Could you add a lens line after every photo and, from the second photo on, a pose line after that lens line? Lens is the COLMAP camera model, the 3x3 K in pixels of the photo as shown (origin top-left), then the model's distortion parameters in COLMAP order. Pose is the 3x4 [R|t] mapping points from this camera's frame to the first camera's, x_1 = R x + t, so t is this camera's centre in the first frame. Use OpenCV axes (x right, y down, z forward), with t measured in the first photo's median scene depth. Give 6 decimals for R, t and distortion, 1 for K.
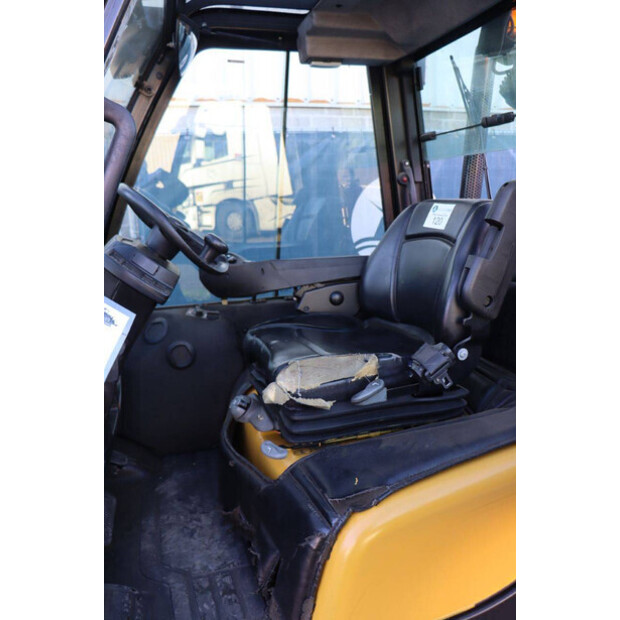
lens RADIAL K [[504.8, 0, 309.8], [0, 504.8, 309.9], [0, 0, 1]] dist [-0.117761, 0.053248]
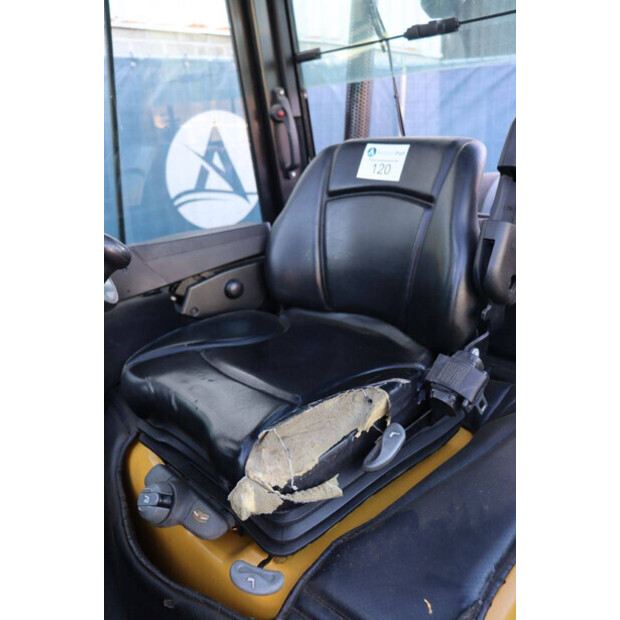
lens RADIAL K [[504.8, 0, 310.7], [0, 504.8, 310.0], [0, 0, 1]] dist [-0.117761, 0.053248]
pose [[0.900706, -0.167510, 0.400835, -0.135395], [0.122719, 0.983200, 0.135122, -0.075262], [-0.416735, -0.072515, 0.906131, 0.320712]]
